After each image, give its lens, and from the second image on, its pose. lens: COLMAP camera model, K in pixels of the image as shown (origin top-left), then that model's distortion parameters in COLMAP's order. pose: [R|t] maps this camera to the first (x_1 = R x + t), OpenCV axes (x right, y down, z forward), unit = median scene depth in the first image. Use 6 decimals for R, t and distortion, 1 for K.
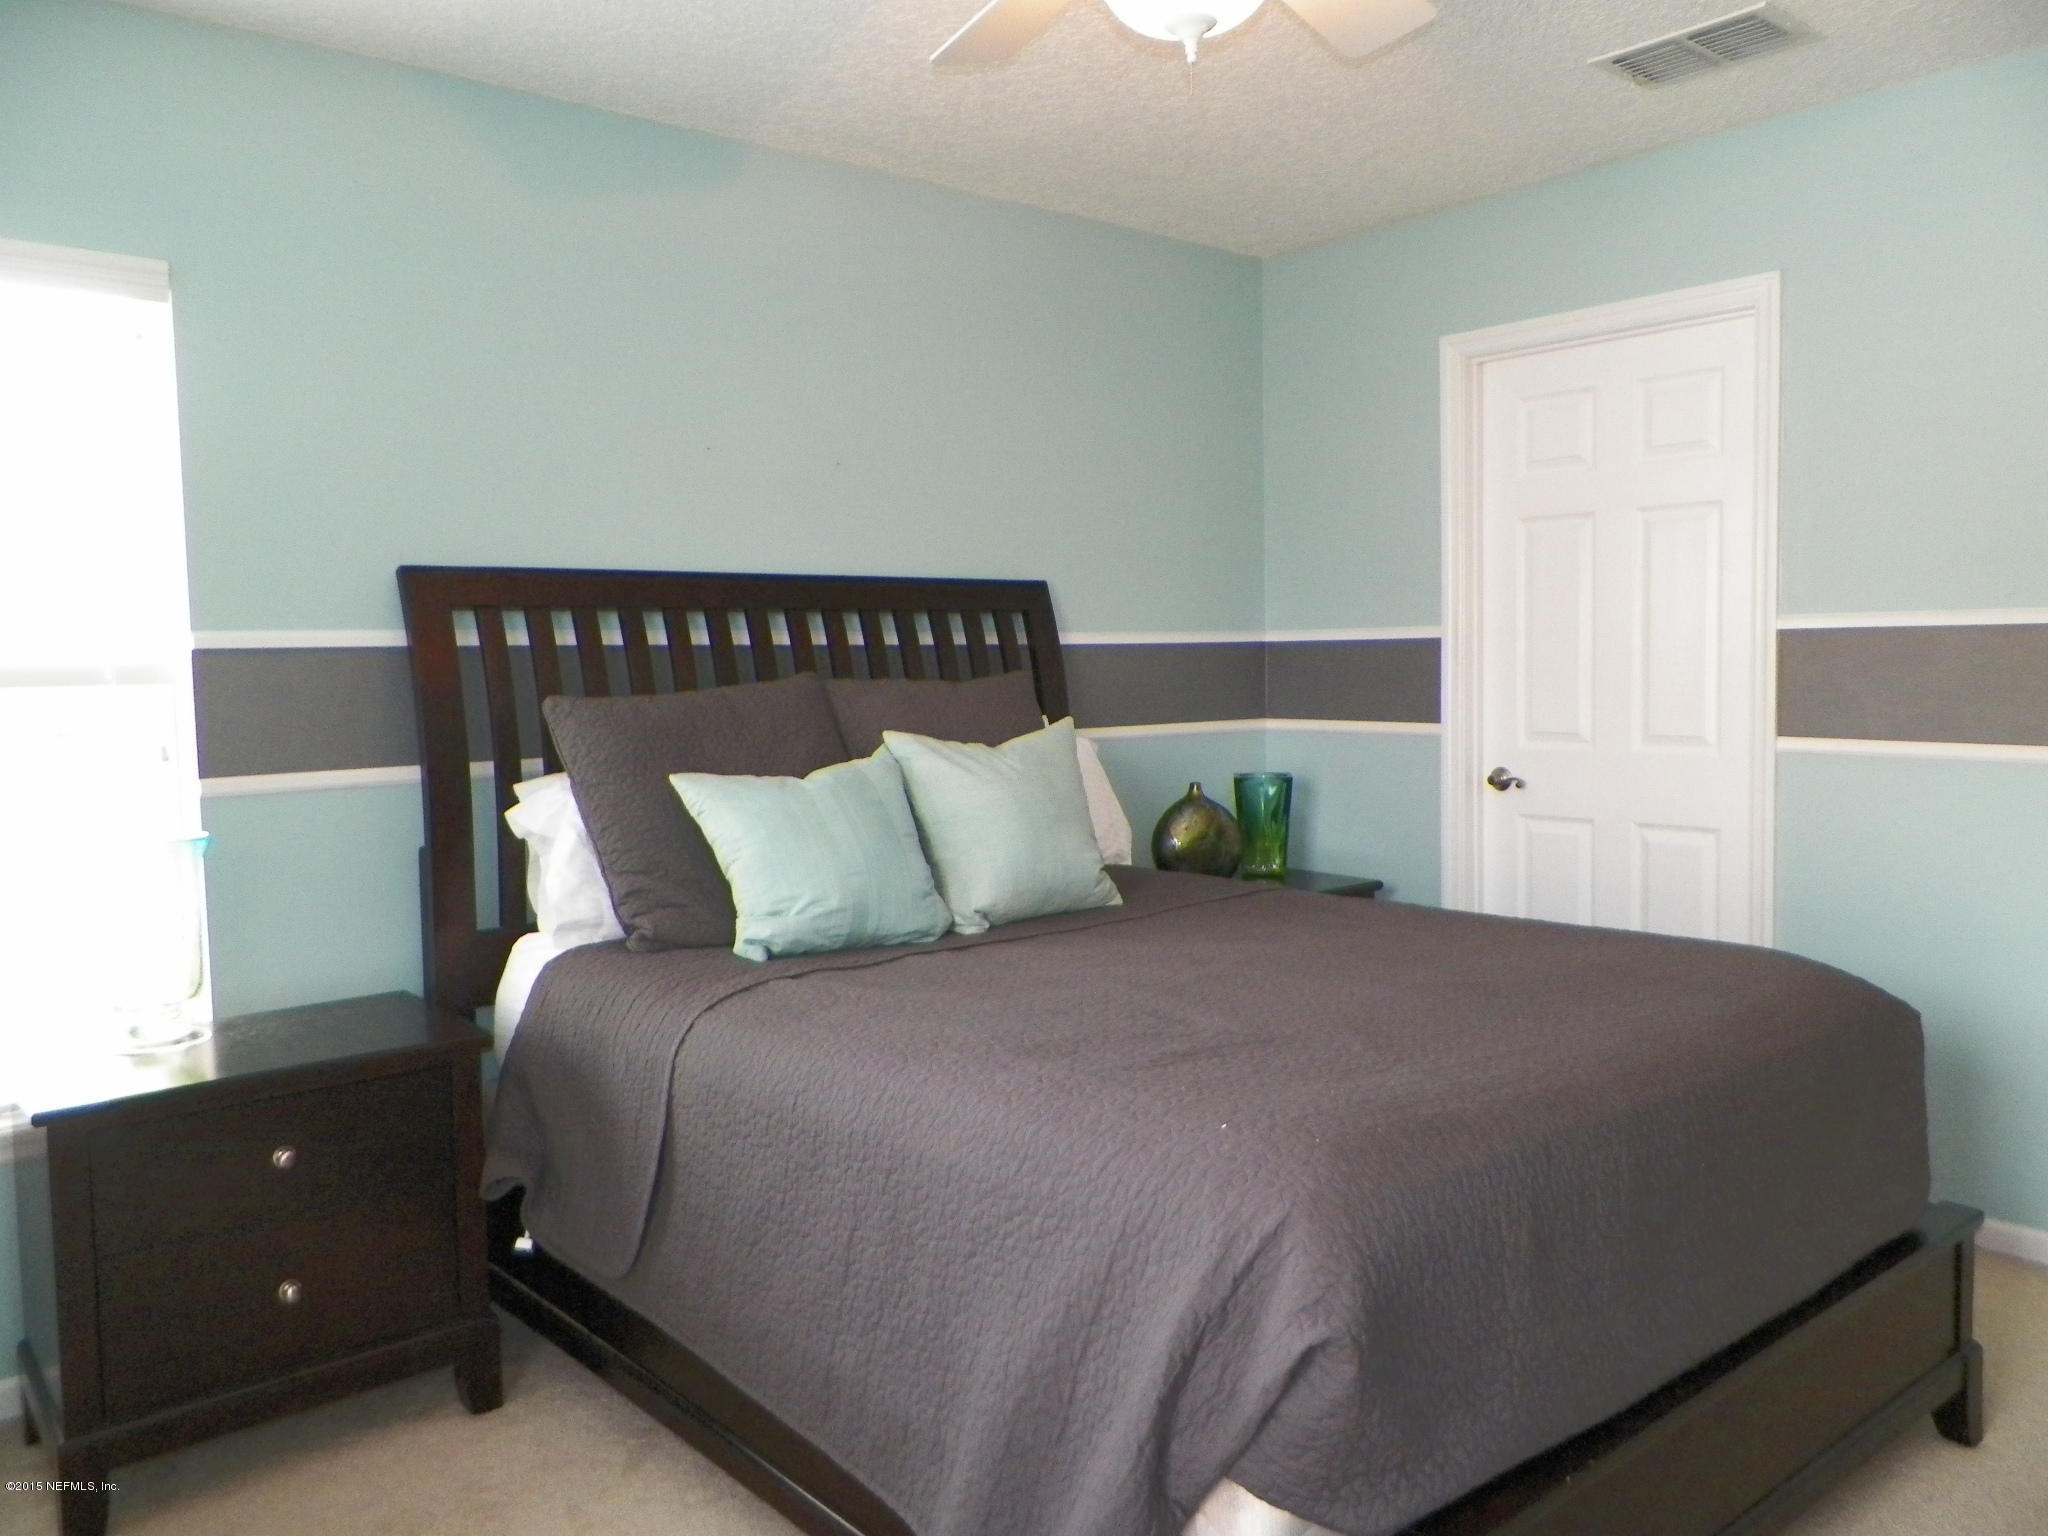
lens RADIAL K [[1534.2, 0, 1027.3], [0, 1534.2, 746.9], [0, 0, 1]] dist [0.013582, -0.003141]
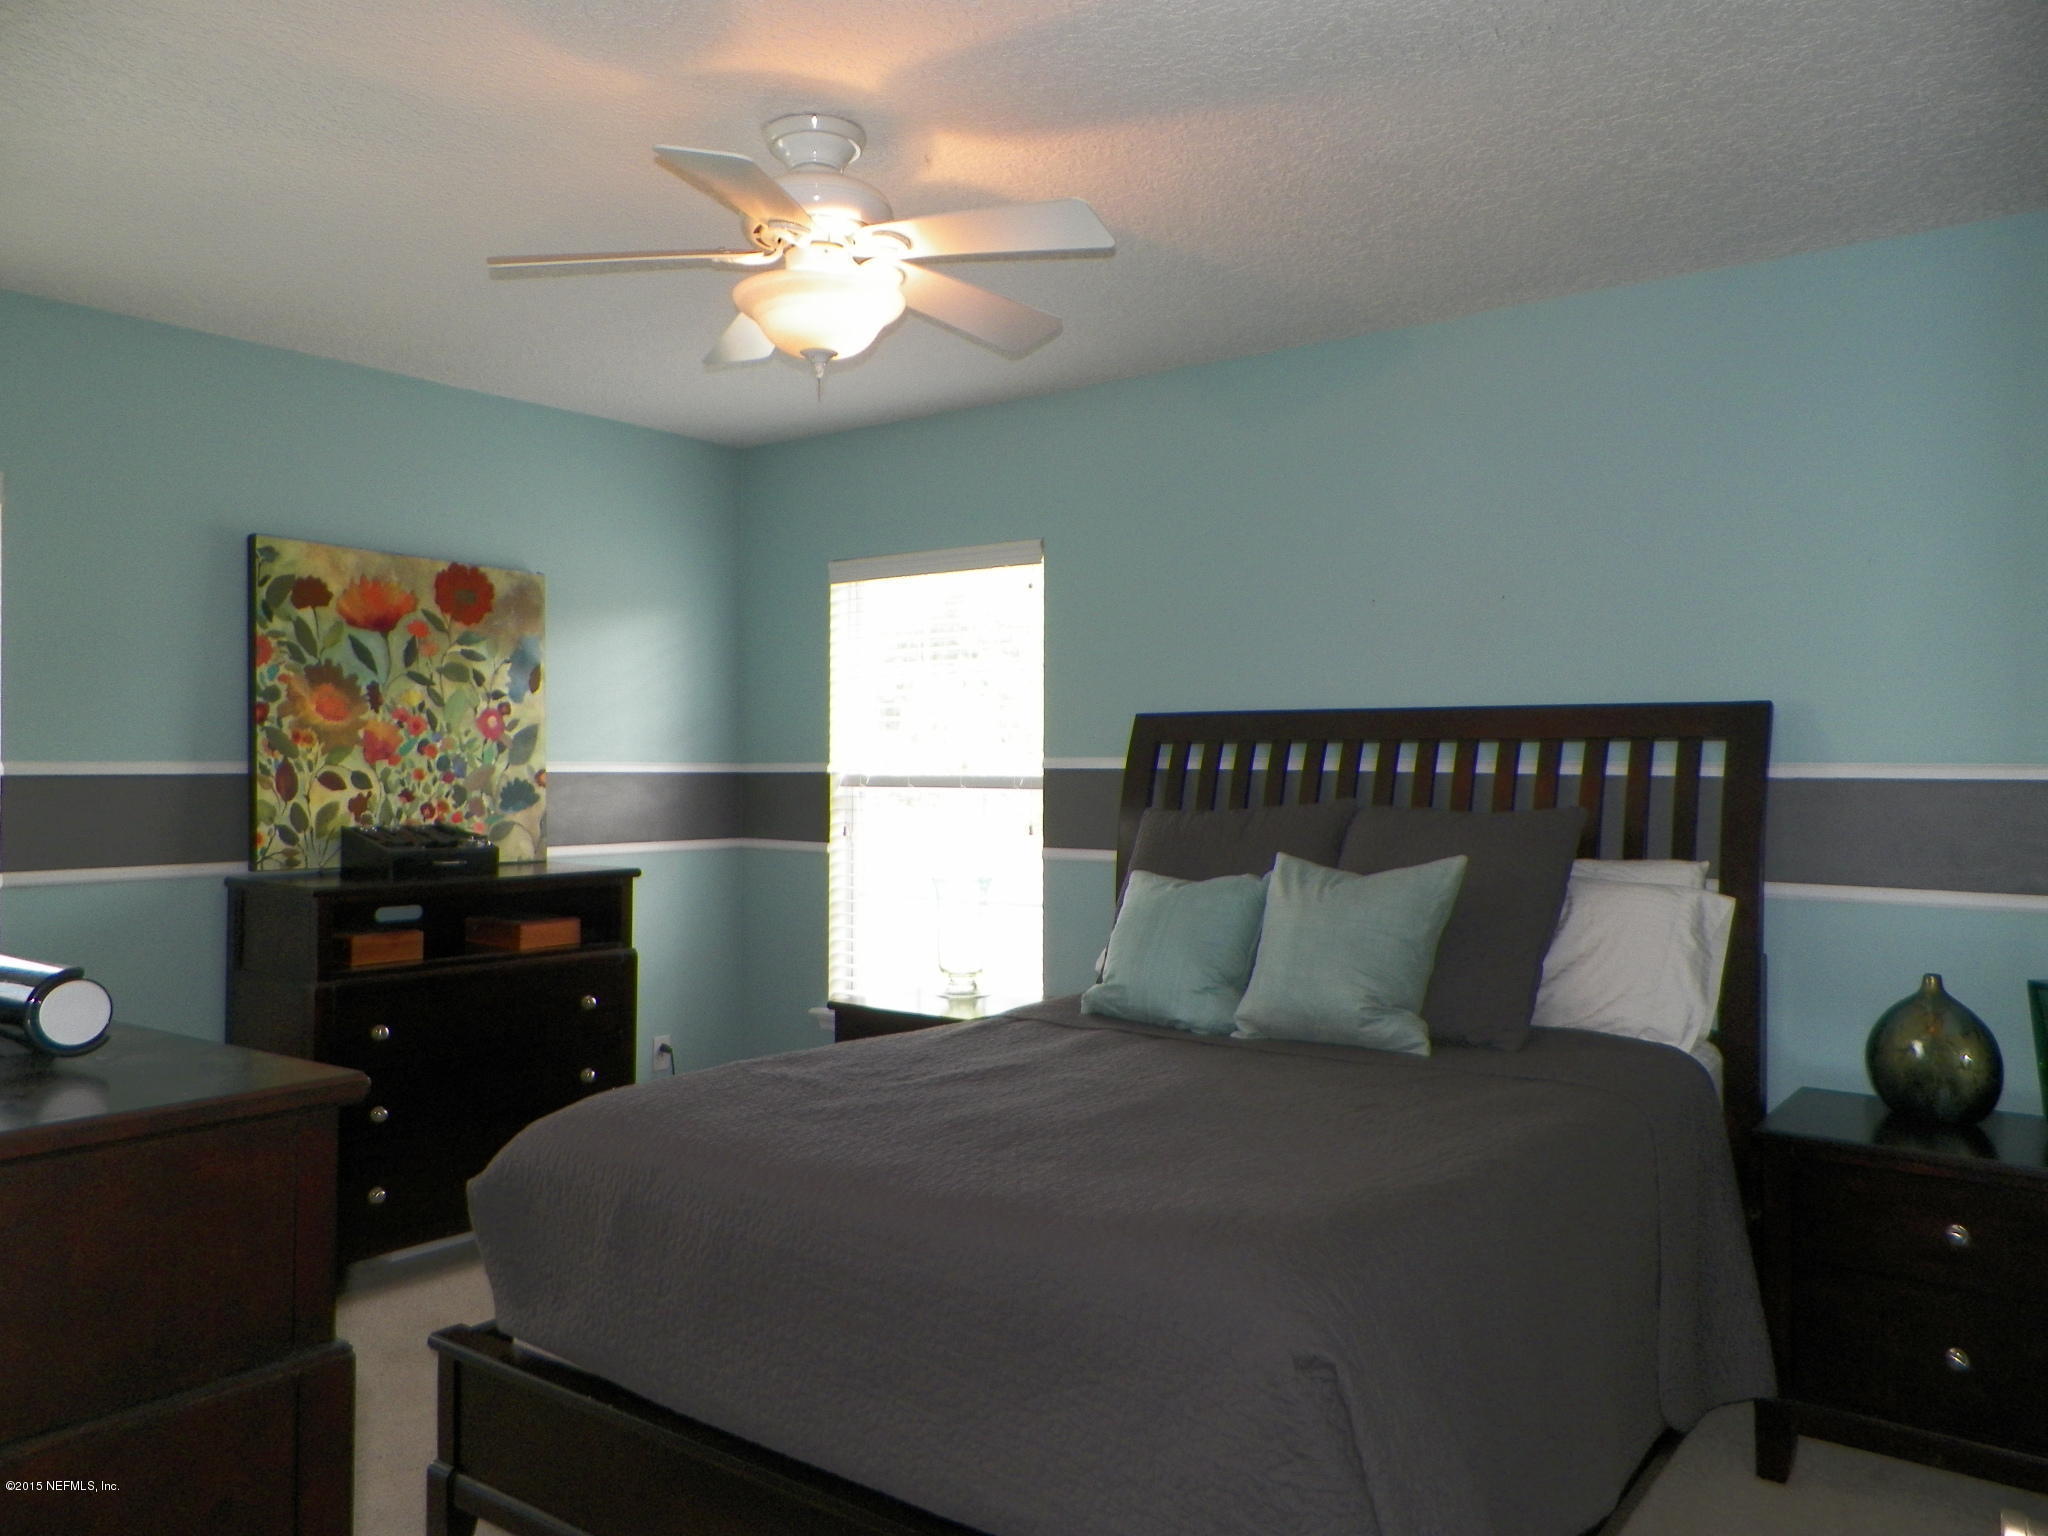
lens RADIAL K [[1534.2, 0, 1027.3], [0, 1534.2, 746.9], [0, 0, 1]] dist [0.013582, -0.003141]
pose [[0.213861, 0.000780, -0.976864, 1.026908], [-0.074293, 0.997116, -0.015469, -0.058161], [0.974035, 0.075883, 0.213303, 0.613079]]
